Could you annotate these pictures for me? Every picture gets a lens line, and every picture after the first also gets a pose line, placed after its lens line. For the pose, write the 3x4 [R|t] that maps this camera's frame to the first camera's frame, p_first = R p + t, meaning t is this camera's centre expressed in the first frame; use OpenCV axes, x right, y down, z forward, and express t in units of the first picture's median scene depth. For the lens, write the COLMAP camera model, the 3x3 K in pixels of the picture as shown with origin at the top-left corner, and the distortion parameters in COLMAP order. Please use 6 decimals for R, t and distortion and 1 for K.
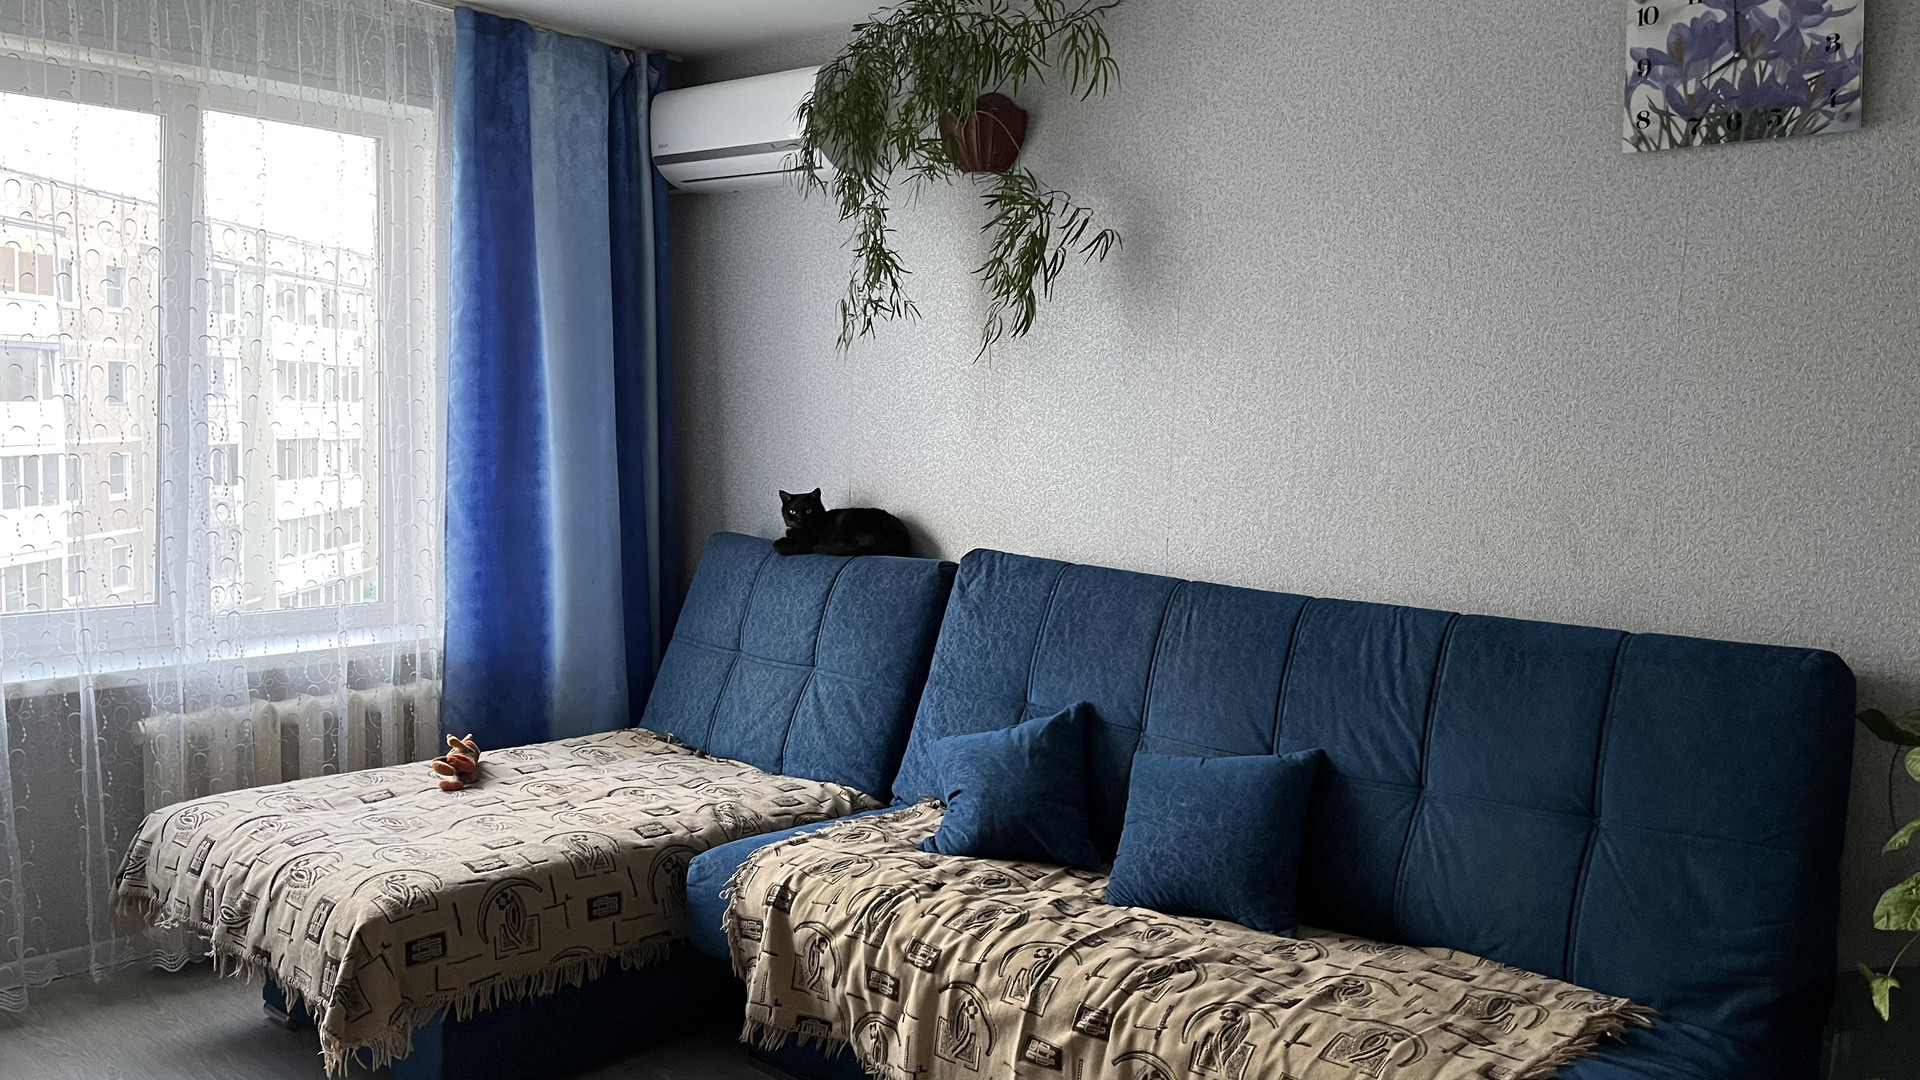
lens RADIAL K [[1463.8, 0, 964.7], [0, 1463.8, 562.0], [0, 0, 1]] dist [0.052265, -0.066789]
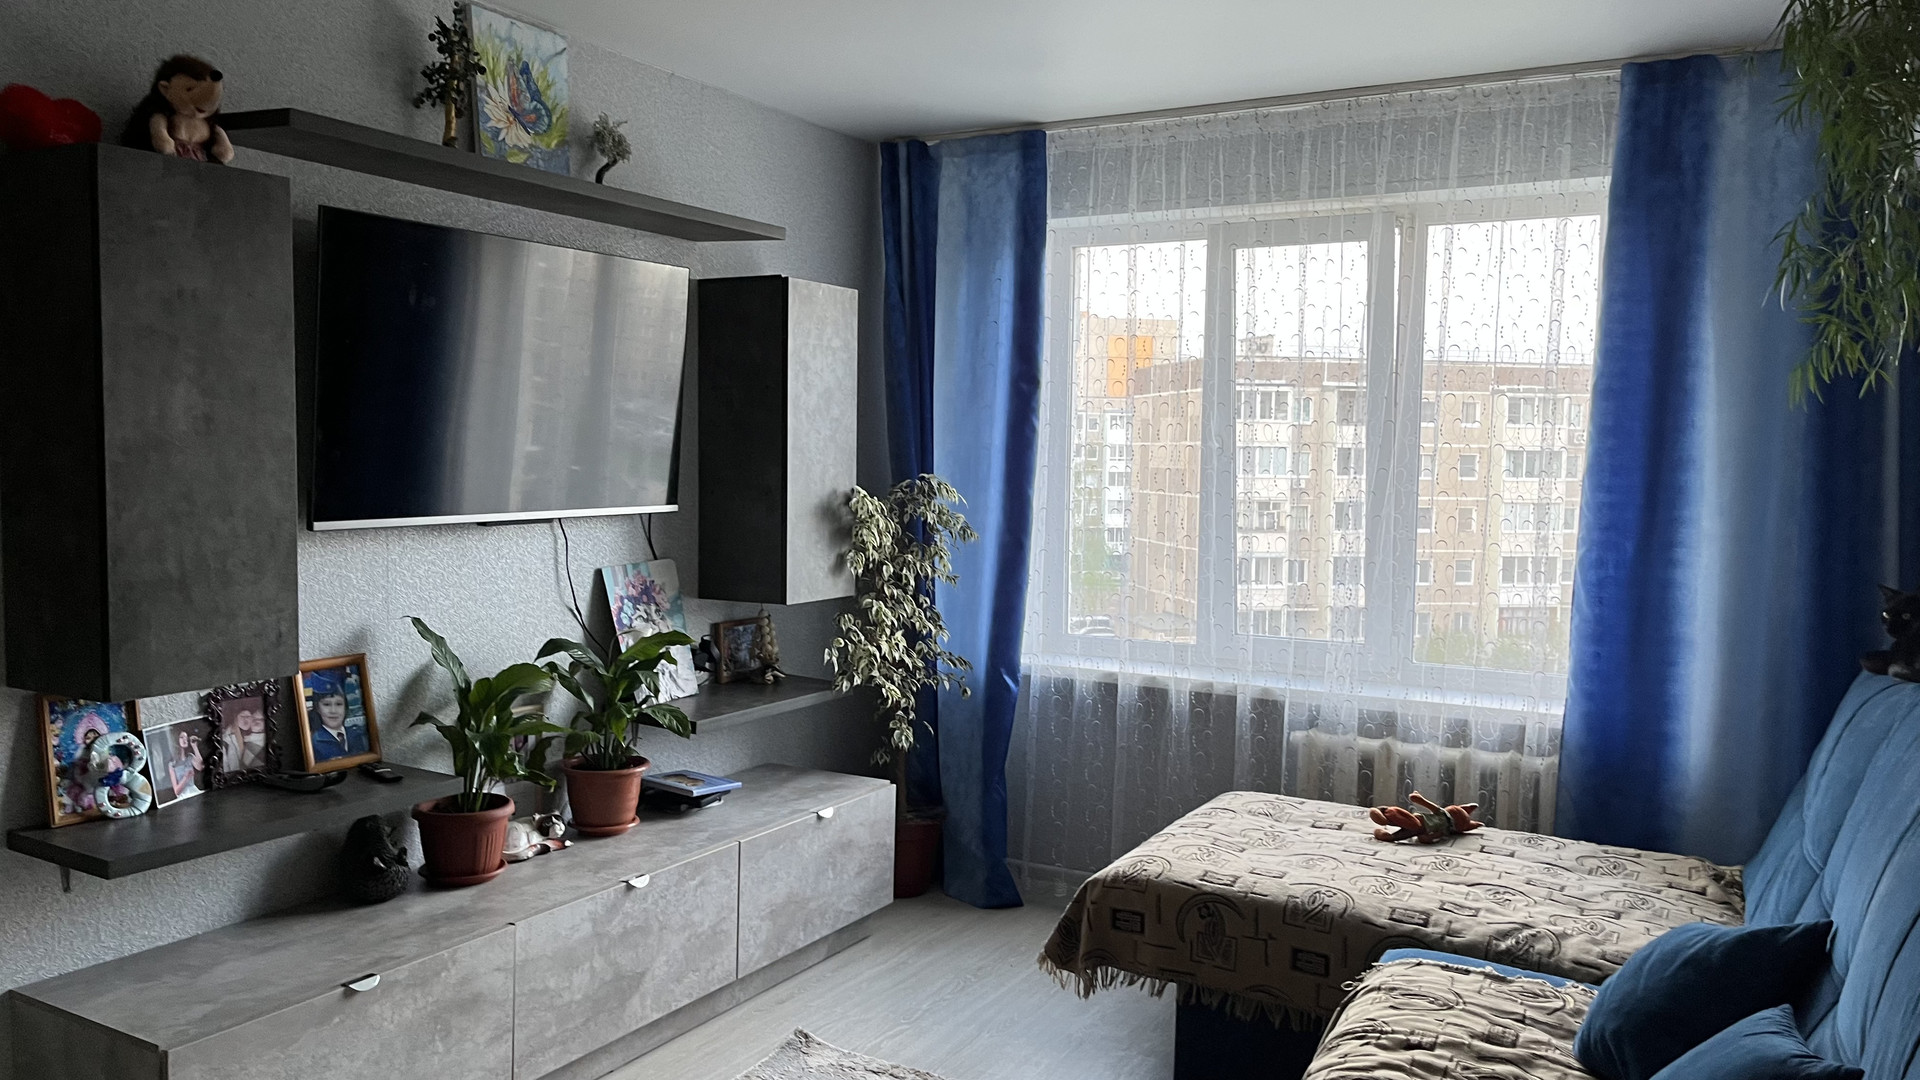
lens RADIAL K [[1463.8, 0, 964.7], [0, 1463.8, 562.0], [0, 0, 1]] dist [0.052265, -0.066789]
pose [[0.198034, 0.040086, -0.979375, 0.608036], [-0.114388, 0.993282, 0.017526, -0.024776], [0.973498, 0.108558, 0.201289, 0.483757]]
